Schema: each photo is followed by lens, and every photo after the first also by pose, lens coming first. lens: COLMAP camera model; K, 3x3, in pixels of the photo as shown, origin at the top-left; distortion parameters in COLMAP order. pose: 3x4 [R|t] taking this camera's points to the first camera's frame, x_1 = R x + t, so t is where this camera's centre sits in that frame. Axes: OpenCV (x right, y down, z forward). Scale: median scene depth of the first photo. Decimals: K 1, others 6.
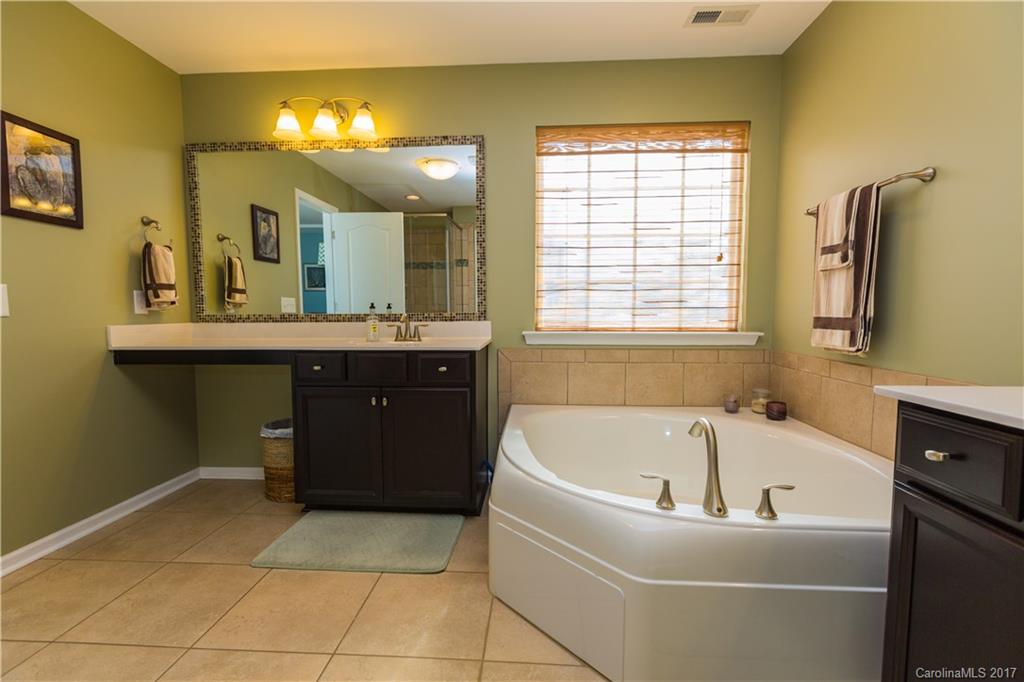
lens RADIAL K [[466.5, 0, 512.0], [0, 466.5, 341.0], [0, 0, 1]] dist [0.002371, 0.000021]
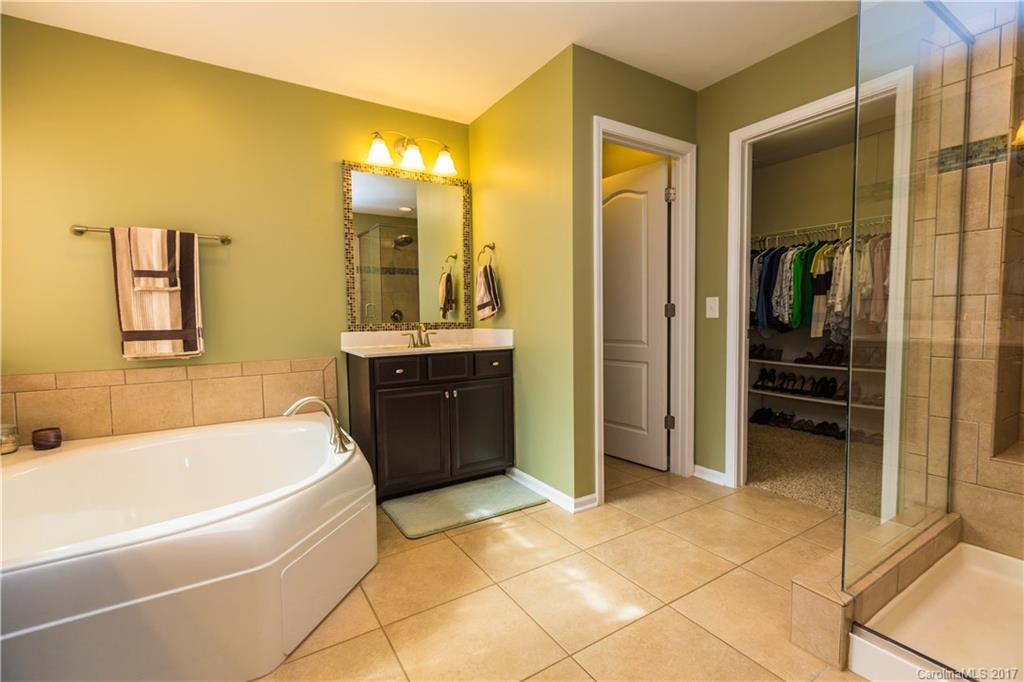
lens RADIAL K [[460.2, 0, 512.0], [0, 460.2, 341.0], [0, 0, 1]] dist [0.000552, -0.000279]
pose [[-0.577130, -0.036947, 0.815816, -0.855716], [0.071633, 0.992835, 0.095639, -0.074516], [-0.813505, 0.113635, -0.570348, 0.979362]]
